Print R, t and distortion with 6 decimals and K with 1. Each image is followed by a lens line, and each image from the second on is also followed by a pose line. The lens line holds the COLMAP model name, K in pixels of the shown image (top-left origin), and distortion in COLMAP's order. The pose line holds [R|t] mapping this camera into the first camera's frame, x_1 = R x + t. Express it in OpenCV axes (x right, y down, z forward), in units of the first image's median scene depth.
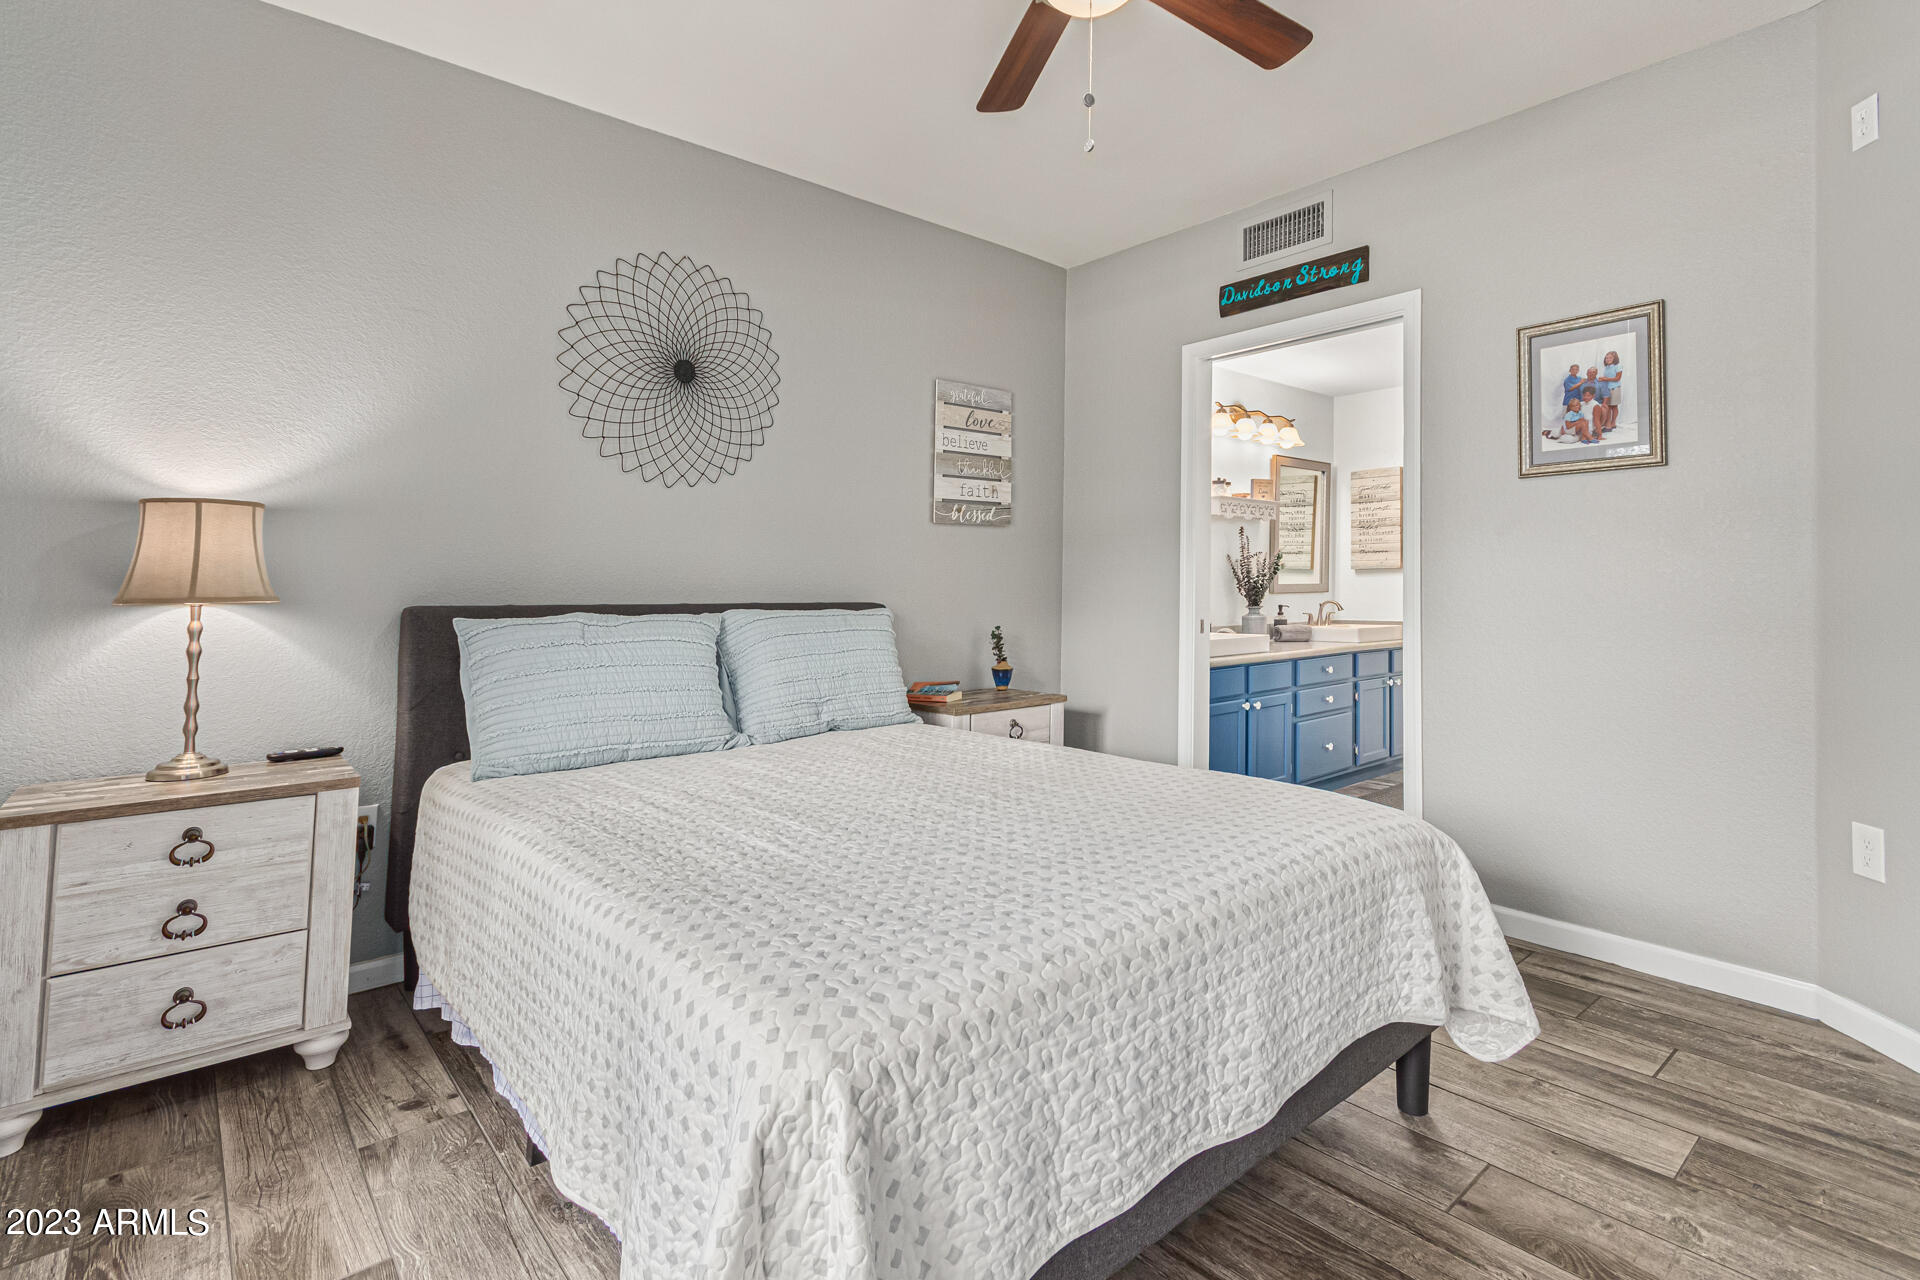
lens RADIAL K [[892.2, 0, 987.0], [0, 892.2, 610.2], [0, 0, 1]] dist [0.004299, -0.000874]
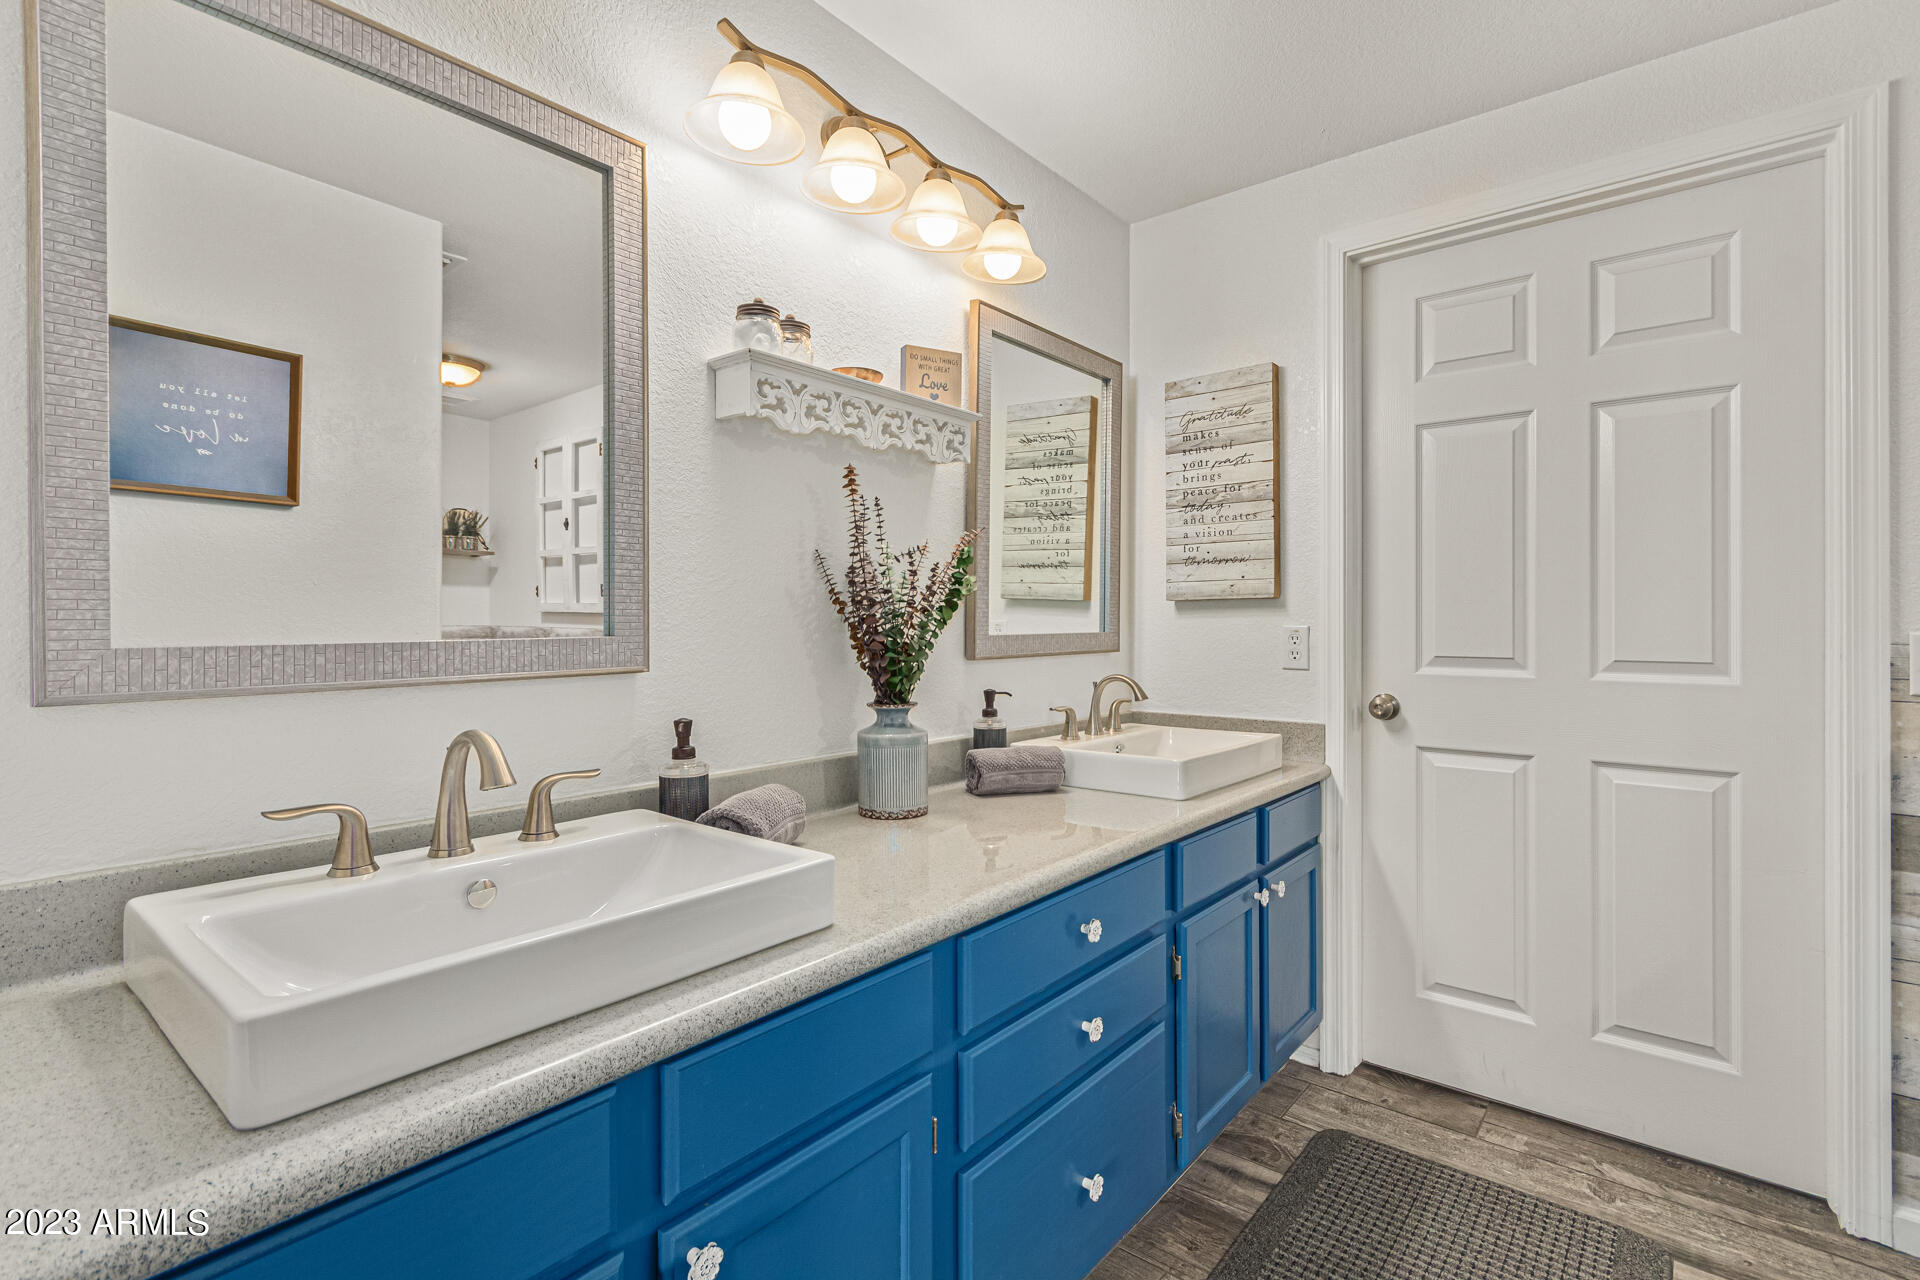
lens RADIAL K [[892.2, 0, 983.8], [0, 892.2, 599.7], [0, 0, 1]] dist [0.004299, -0.000874]
pose [[0.984912, 0.016717, 0.172248, 0.252323], [-0.008259, 0.998730, -0.049700, -0.024977], [-0.172860, 0.047527, 0.983799, 0.603514]]
